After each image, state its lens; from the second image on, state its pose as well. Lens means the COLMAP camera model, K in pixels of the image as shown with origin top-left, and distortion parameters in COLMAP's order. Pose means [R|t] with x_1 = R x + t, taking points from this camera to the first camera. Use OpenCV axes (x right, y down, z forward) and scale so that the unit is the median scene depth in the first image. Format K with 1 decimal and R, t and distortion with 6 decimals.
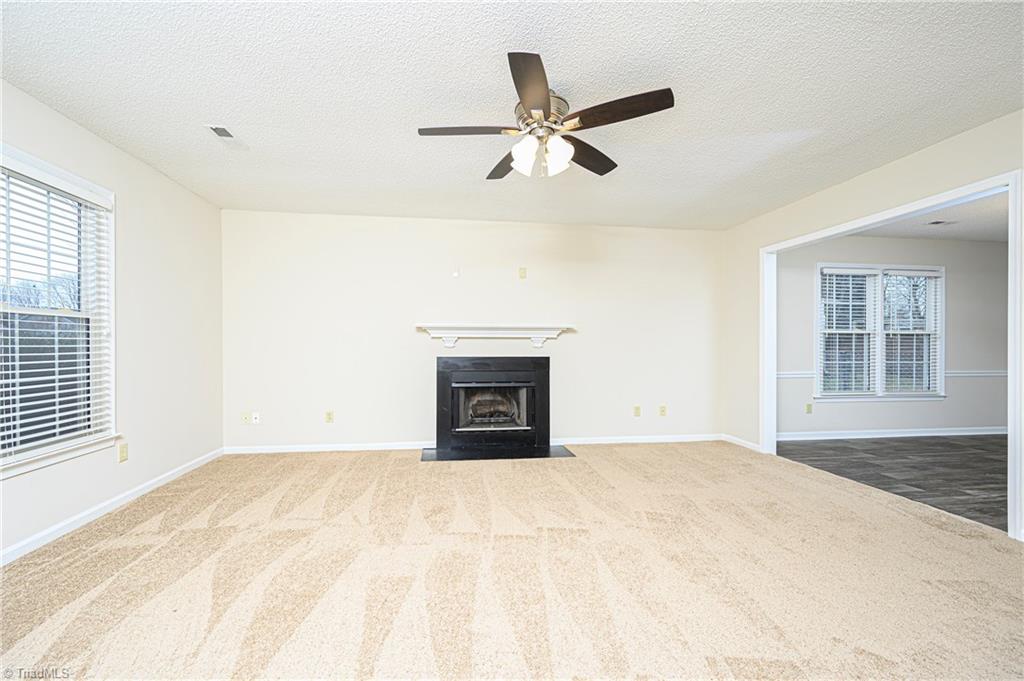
lens RADIAL K [[397.1, 0, 509.1], [0, 397.1, 344.9], [0, 0, 1]] dist [-0.000255, -0.000186]
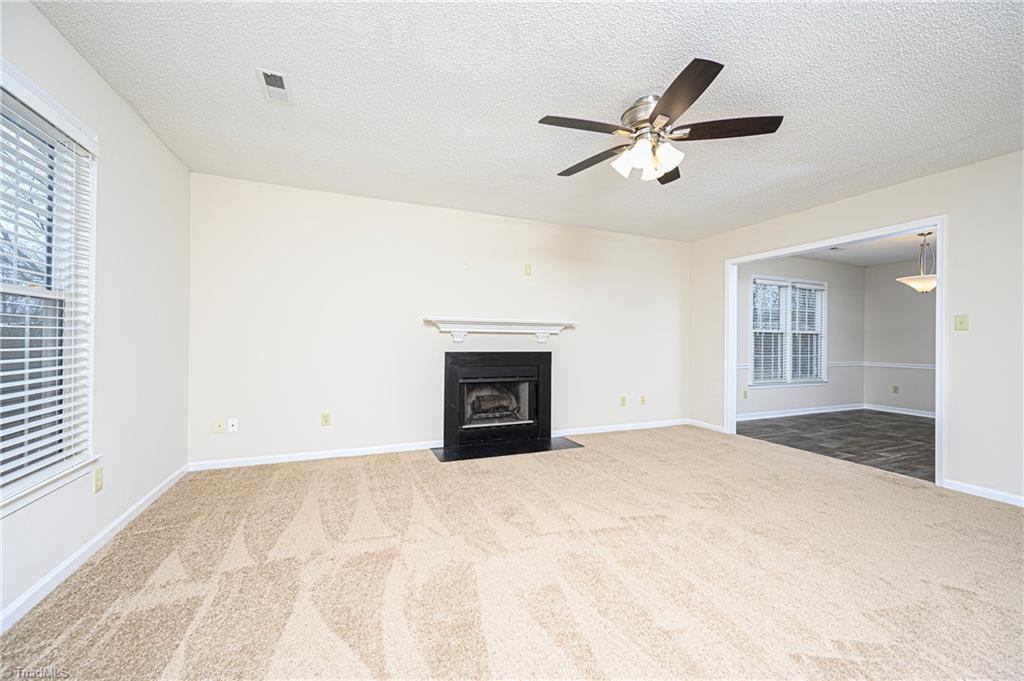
lens RADIAL K [[383.9, 0, 515.3], [0, 383.9, 336.6], [0, 0, 1]] dist [-0.000025, 0.000215]
pose [[0.965858, 0.009807, 0.258886, -0.265069], [-0.007999, 0.999936, -0.008035, -0.000469], [-0.258949, 0.005690, 0.965874, 0.060944]]
